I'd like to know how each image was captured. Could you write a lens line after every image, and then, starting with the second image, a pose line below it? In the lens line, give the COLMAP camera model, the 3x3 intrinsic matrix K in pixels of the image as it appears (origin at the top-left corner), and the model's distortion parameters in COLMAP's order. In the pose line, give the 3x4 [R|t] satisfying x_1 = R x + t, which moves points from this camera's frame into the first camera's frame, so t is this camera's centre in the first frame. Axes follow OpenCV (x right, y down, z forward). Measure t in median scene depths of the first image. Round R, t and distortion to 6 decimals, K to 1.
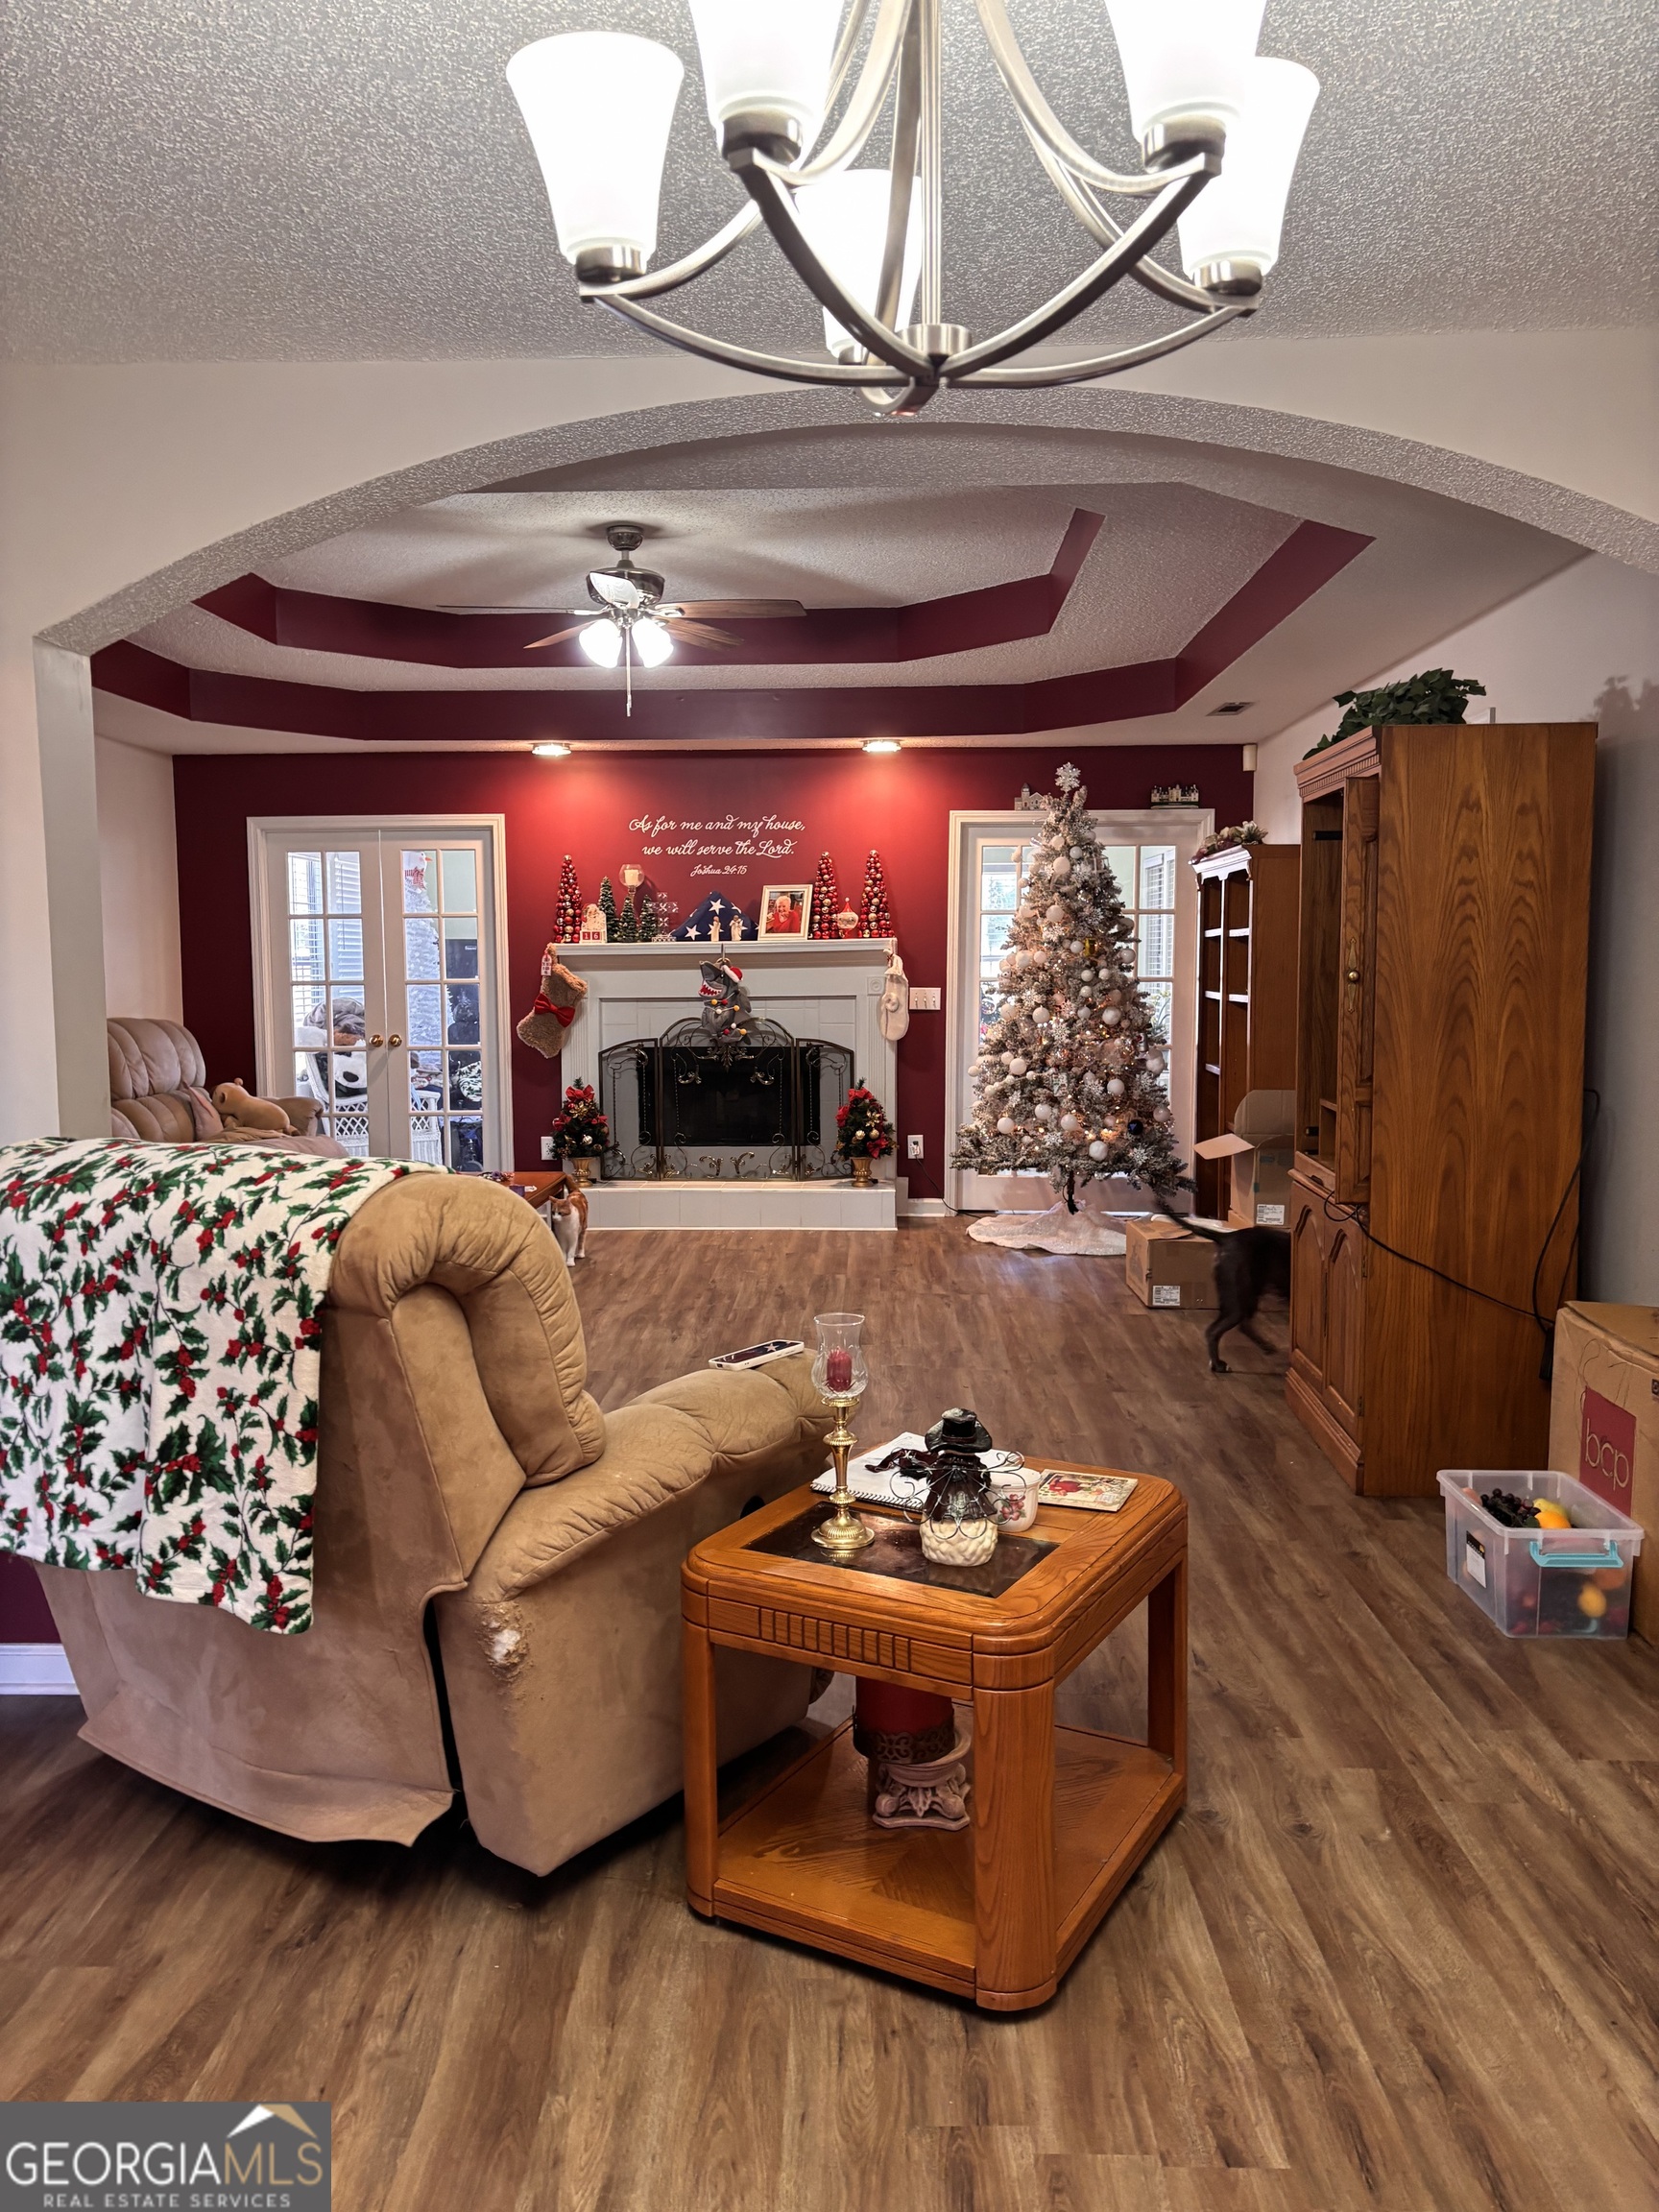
lens RADIAL K [[1670.2, 0, 830.6], [0, 1670.2, 1096.8], [0, 0, 1]] dist [-0.003419, -0.005239]
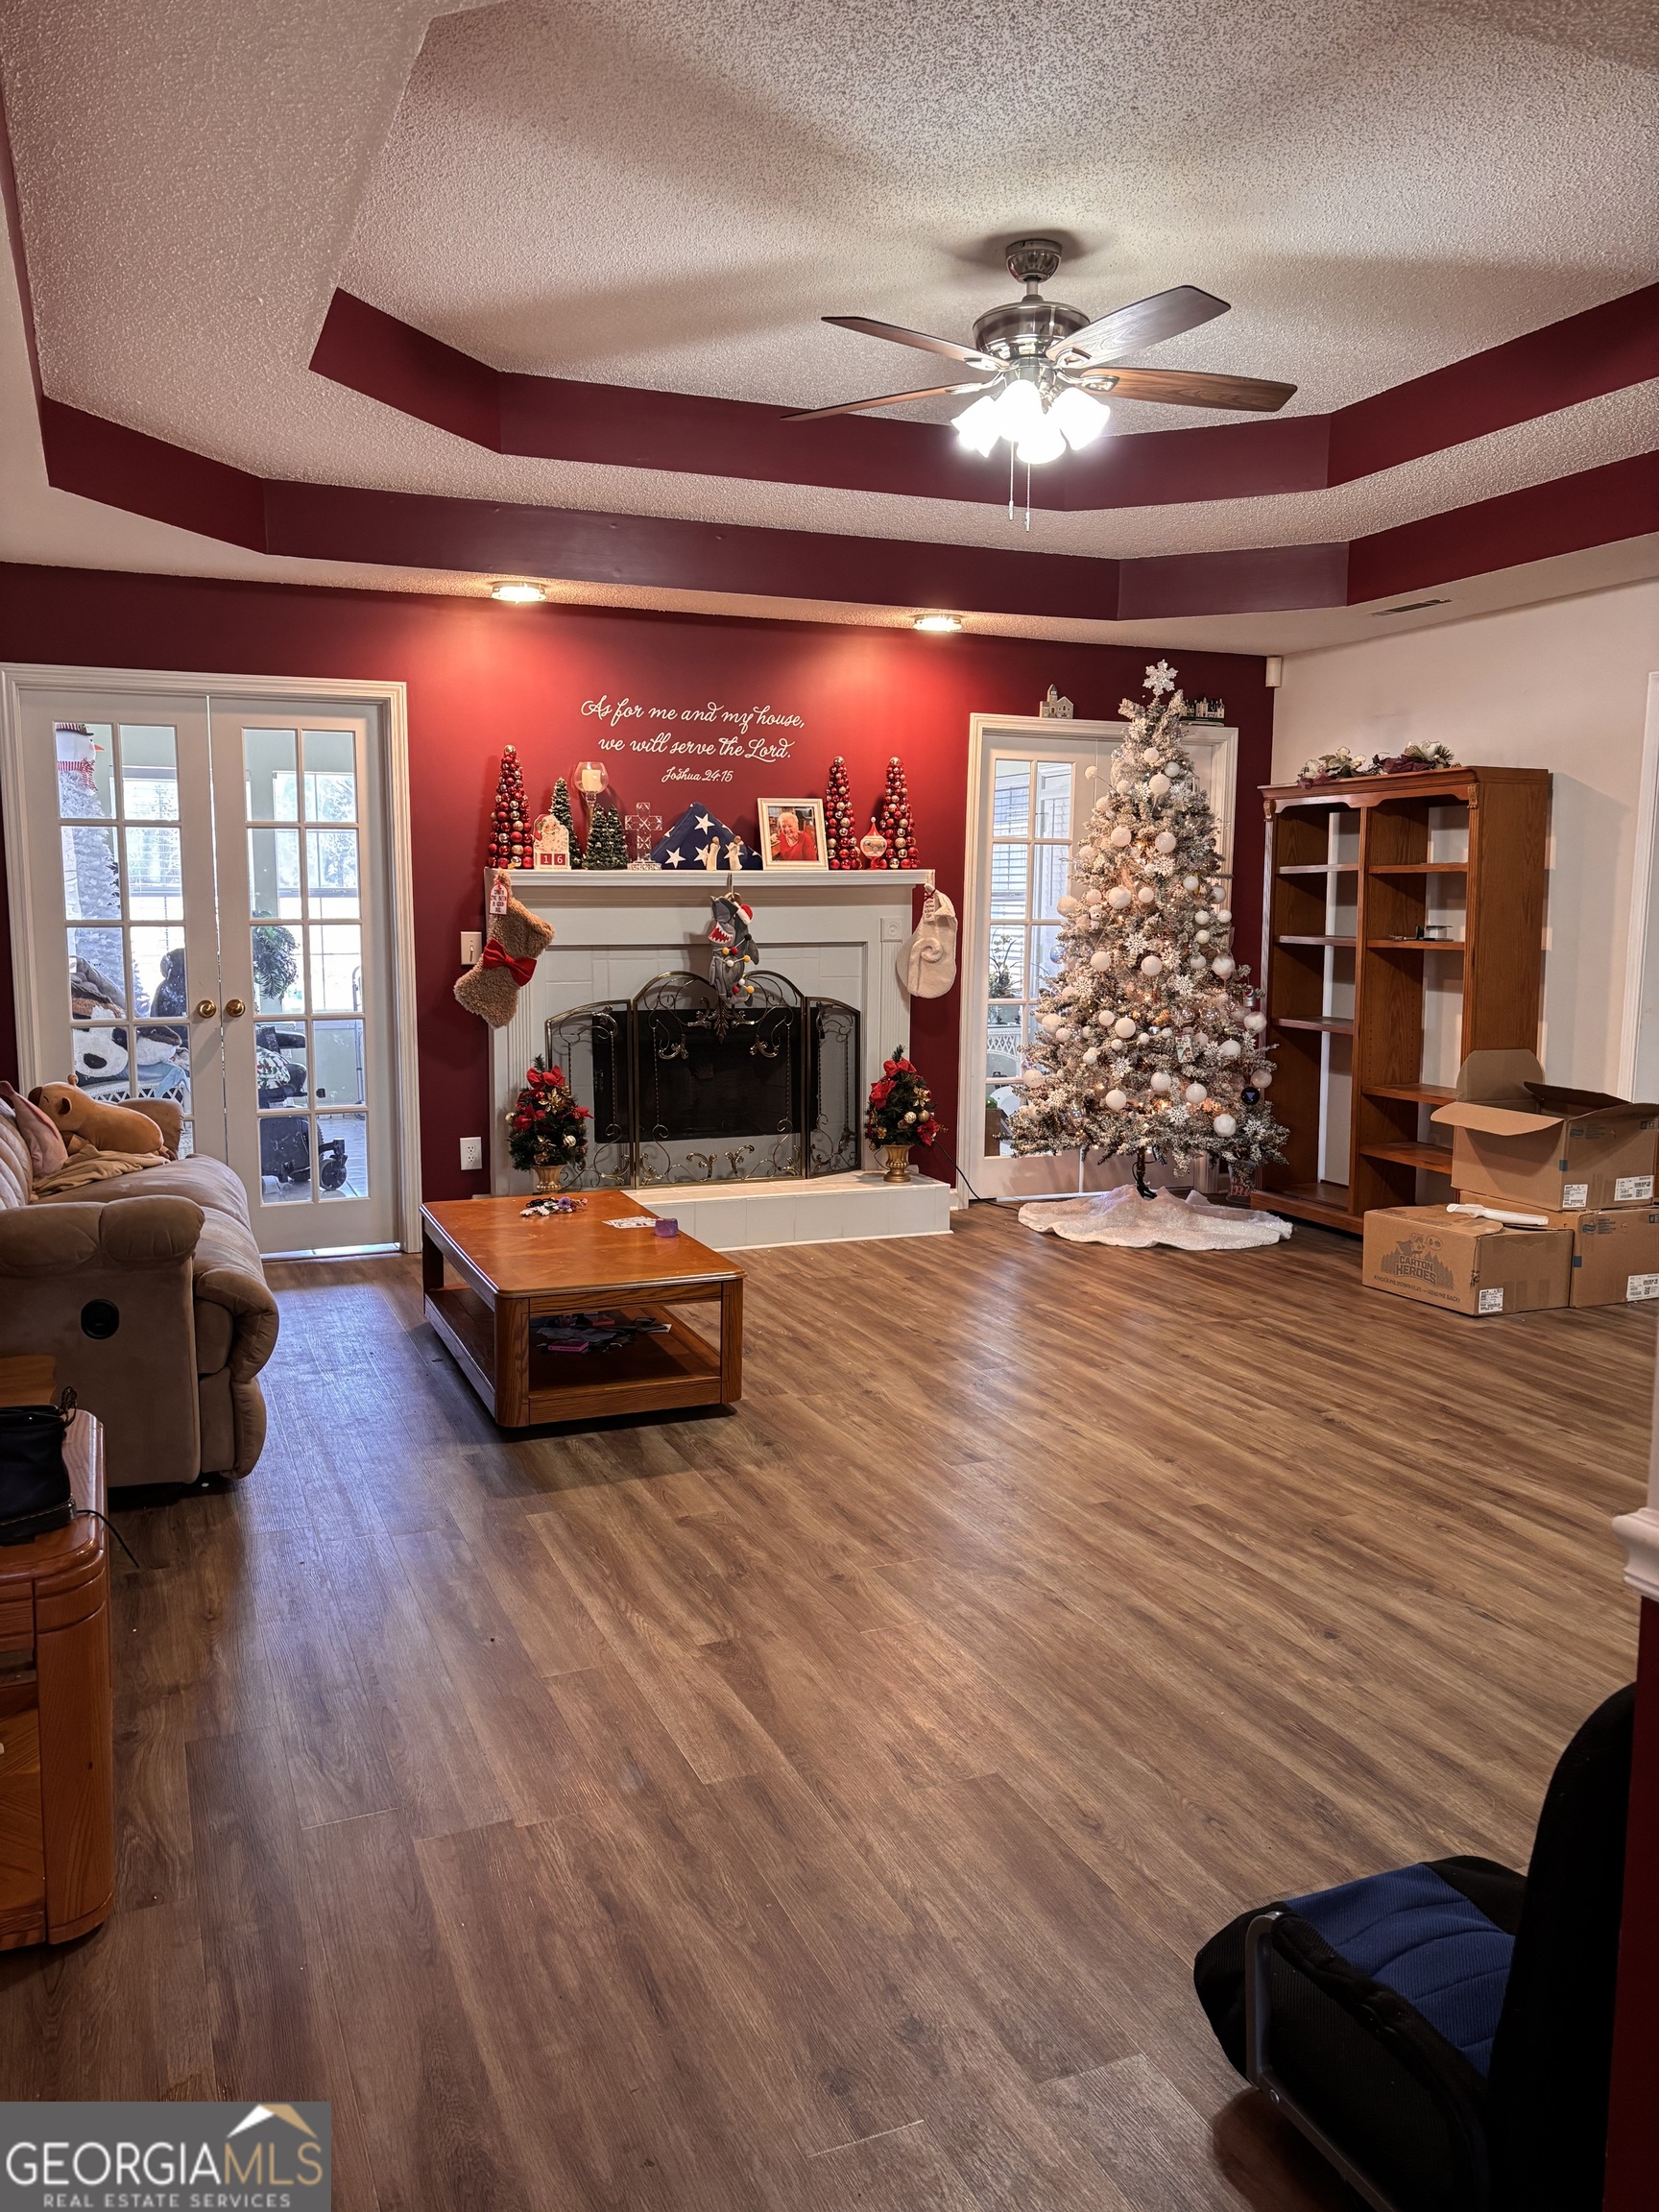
lens RADIAL K [[1670.2, 0, 830.2], [0, 1670.2, 1122.7], [0, 0, 1]] dist [-0.003419, -0.005239]
pose [[0.906457, -0.046299, 0.419752, -0.341252], [0.025128, 0.998124, 0.055830, -0.019597], [-0.421549, -0.040060, 0.905920, 0.286144]]
